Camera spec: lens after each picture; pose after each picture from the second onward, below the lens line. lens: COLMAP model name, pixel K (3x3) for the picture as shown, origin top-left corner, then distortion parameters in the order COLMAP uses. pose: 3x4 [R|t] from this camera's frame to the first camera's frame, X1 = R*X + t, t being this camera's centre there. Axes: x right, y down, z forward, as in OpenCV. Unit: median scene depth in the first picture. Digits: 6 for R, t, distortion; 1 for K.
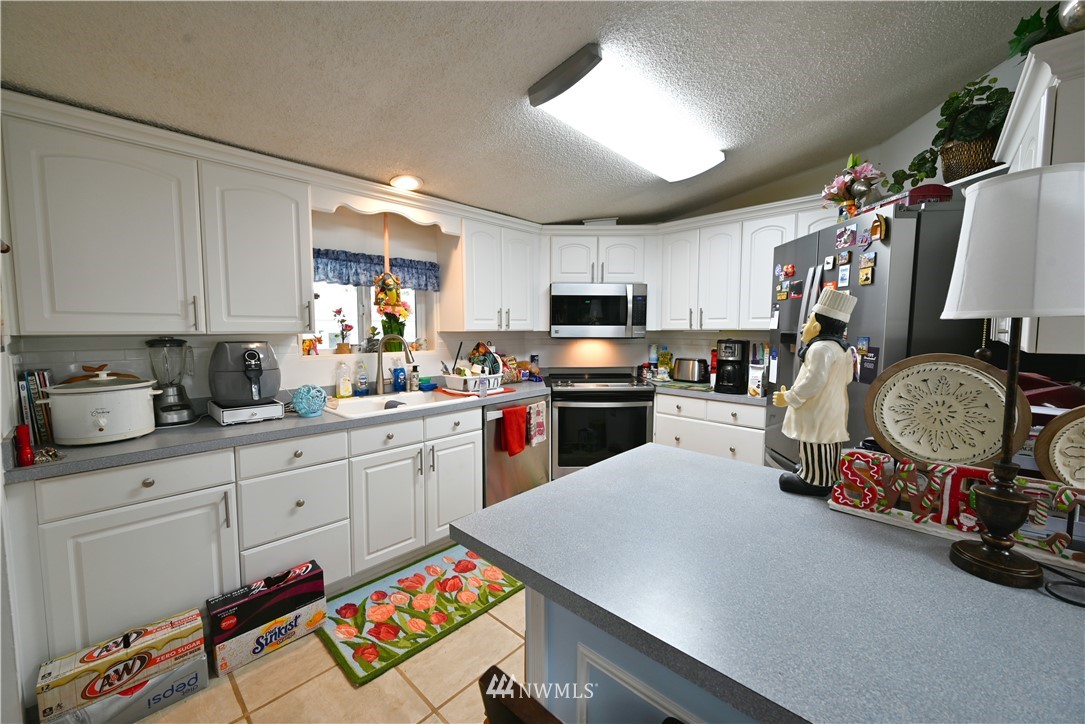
lens RADIAL K [[434.5, 0, 544.4], [0, 434.5, 361.0], [0, 0, 1]] dist [-0.002917, 0.001093]
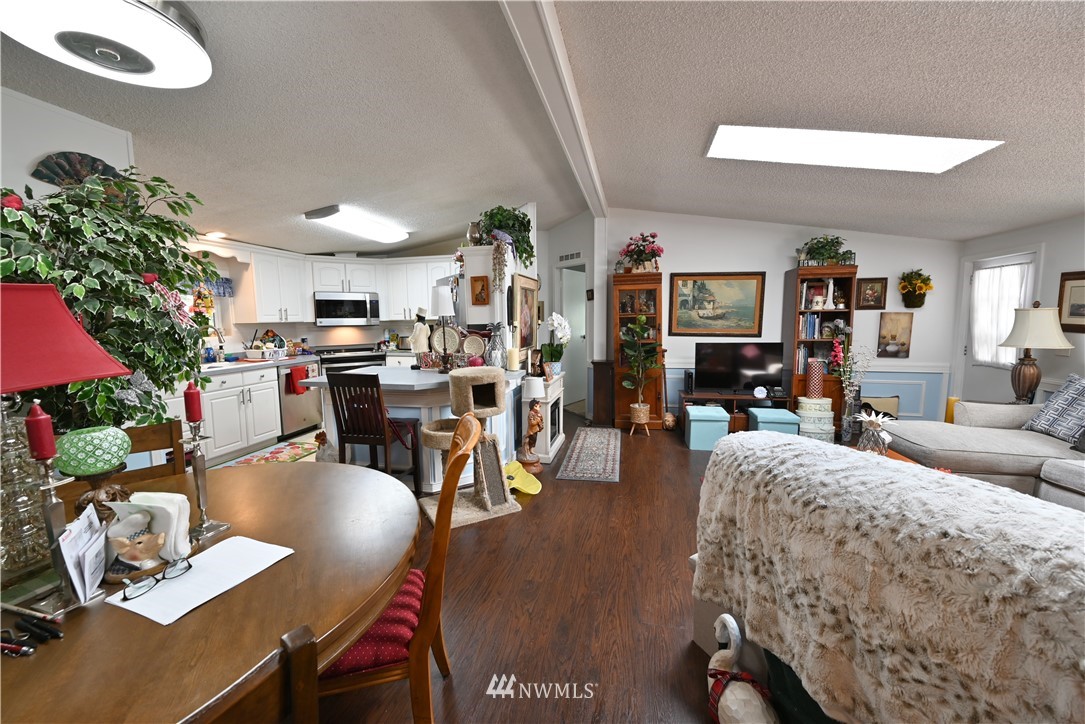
lens RADIAL K [[434.5, 0, 546.8], [0, 434.5, 362.7], [0, 0, 1]] dist [-0.002917, 0.001093]
pose [[0.860290, -0.064268, 0.505738, -0.078898], [0.052213, 0.997913, 0.037994, 0.068309], [-0.507125, -0.006279, 0.861850, -0.858988]]
